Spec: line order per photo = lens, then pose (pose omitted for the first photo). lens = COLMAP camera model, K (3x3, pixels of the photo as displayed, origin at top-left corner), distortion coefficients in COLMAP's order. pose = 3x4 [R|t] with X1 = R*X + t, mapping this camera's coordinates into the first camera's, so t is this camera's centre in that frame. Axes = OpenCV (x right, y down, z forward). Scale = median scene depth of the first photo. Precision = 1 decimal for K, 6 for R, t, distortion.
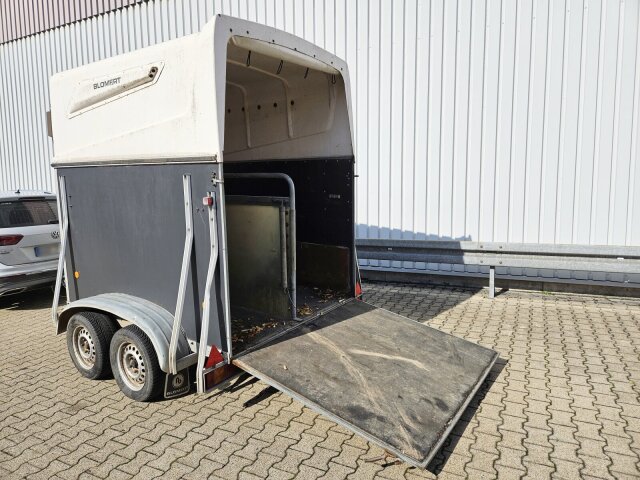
lens RADIAL K [[430.3, 0, 316.6], [0, 430.3, 231.1], [0, 0, 1]] dist [0.072930, -0.063216]
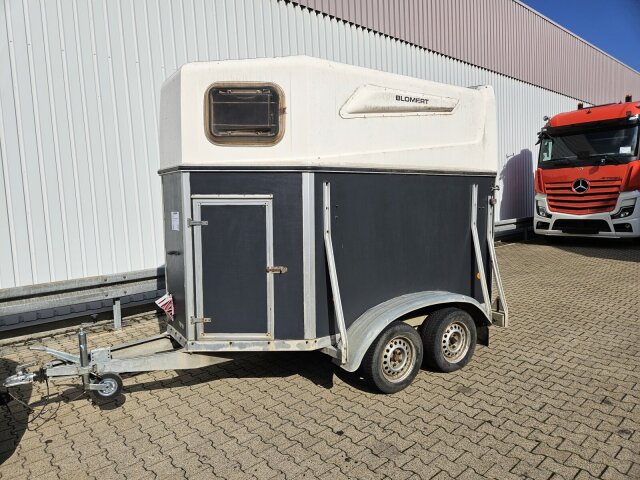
lens RADIAL K [[430.3, 0, 314.5], [0, 430.3, 241.0], [0, 0, 1]] dist [0.072930, -0.063216]
pose [[0.366985, -0.070375, 0.927561, -1.569312], [0.134689, 0.990646, 0.021872, -0.041051], [-0.920424, 0.116906, 0.373031, 0.838166]]
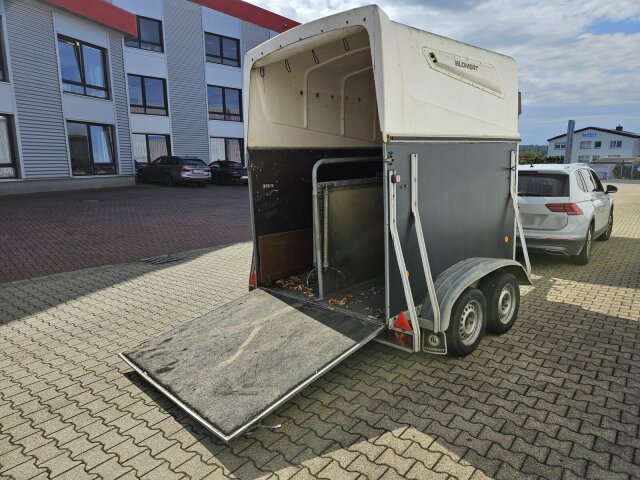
lens RADIAL K [[430.3, 0, 323.6], [0, 430.3, 236.9], [0, 0, 1]] dist [0.072930, -0.063216]
pose [[-0.196553, 0.186017, -0.962686, 0.997526], [-0.090724, 0.974176, 0.206761, -0.173441], [0.976287, 0.127978, -0.174601, 1.257437]]
